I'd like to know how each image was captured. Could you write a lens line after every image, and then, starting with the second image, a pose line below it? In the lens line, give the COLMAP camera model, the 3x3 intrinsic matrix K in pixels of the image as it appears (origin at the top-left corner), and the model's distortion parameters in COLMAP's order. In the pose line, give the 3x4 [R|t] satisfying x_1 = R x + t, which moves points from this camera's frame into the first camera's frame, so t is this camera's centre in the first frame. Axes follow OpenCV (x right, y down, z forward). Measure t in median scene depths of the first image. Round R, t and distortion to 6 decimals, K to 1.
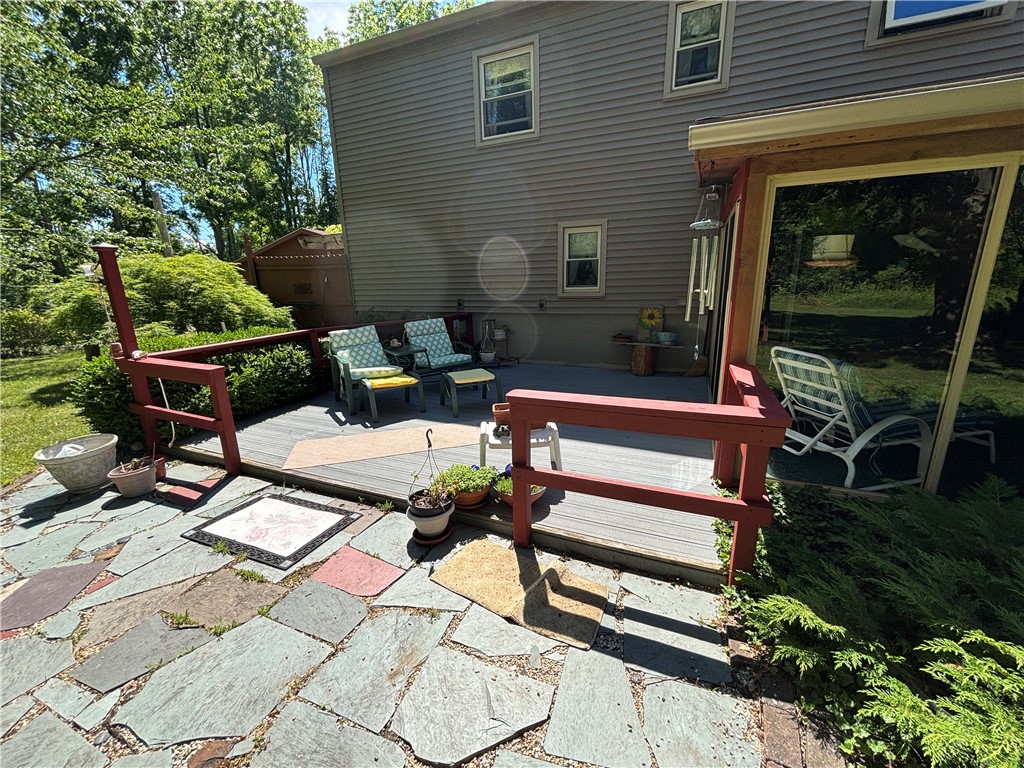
lens RADIAL K [[415.6, 0, 513.7], [0, 415.6, 385.5], [0, 0, 1]] dist [-0.000976, -0.000198]
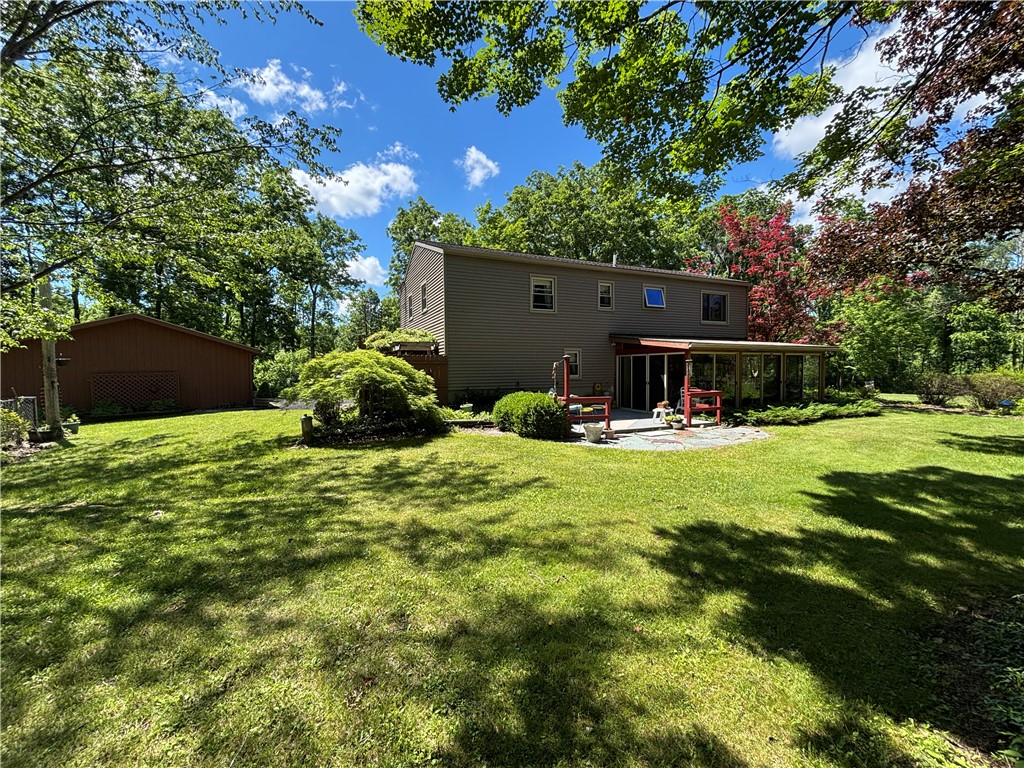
lens RADIAL K [[415.6, 0, 504.4], [0, 415.6, 387.7], [0, 0, 1]] dist [-0.000976, -0.000198]
pose [[0.683979, -0.012106, 0.729401, -3.407076], [0.177159, 0.972687, -0.149984, 0.210627], [-0.707663, 0.231806, 0.667442, -0.496093]]
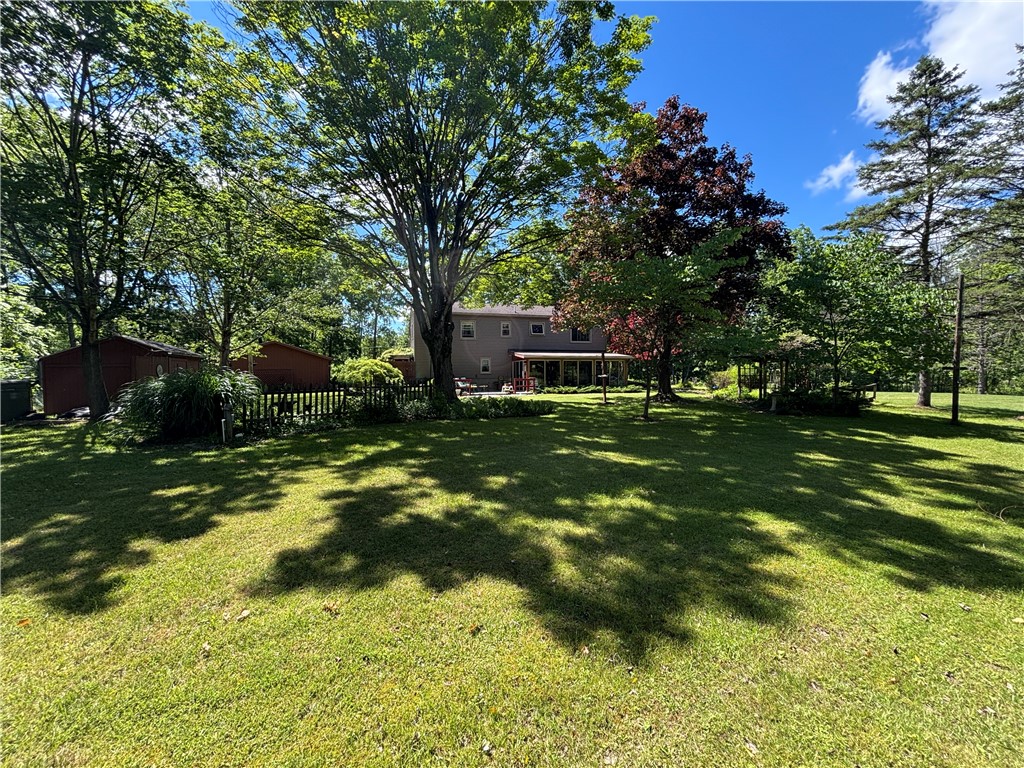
lens RADIAL K [[415.6, 0, 514.0], [0, 415.6, 385.8], [0, 0, 1]] dist [-0.000976, -0.000198]
pose [[0.772667, 0.005004, 0.634792, -4.588309], [0.148048, 0.970974, -0.187858, 1.489085], [-0.617307, 0.239132, 0.749499, -4.686262]]
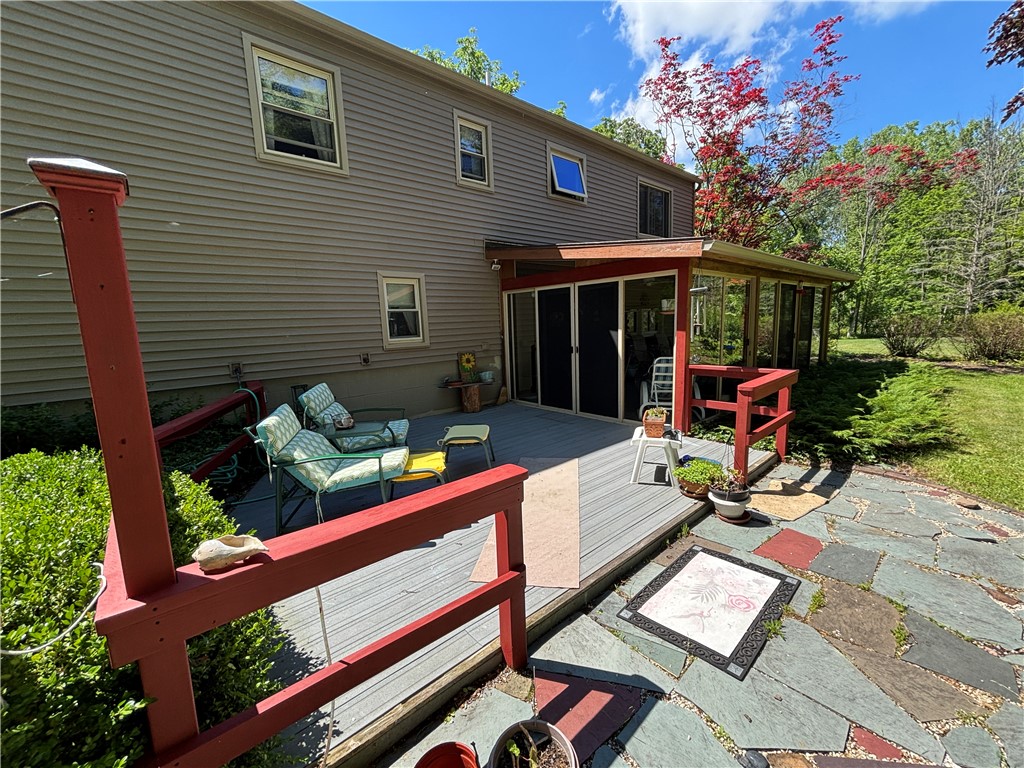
lens RADIAL K [[415.6, 0, 513.6], [0, 415.6, 385.6], [0, 0, 1]] dist [-0.000976, -0.000198]
pose [[0.421794, -0.126701, 0.897796, -1.173969], [0.256984, 0.966289, 0.015633, -0.152998], [-0.869511, 0.224125, 0.440135, 0.725645]]
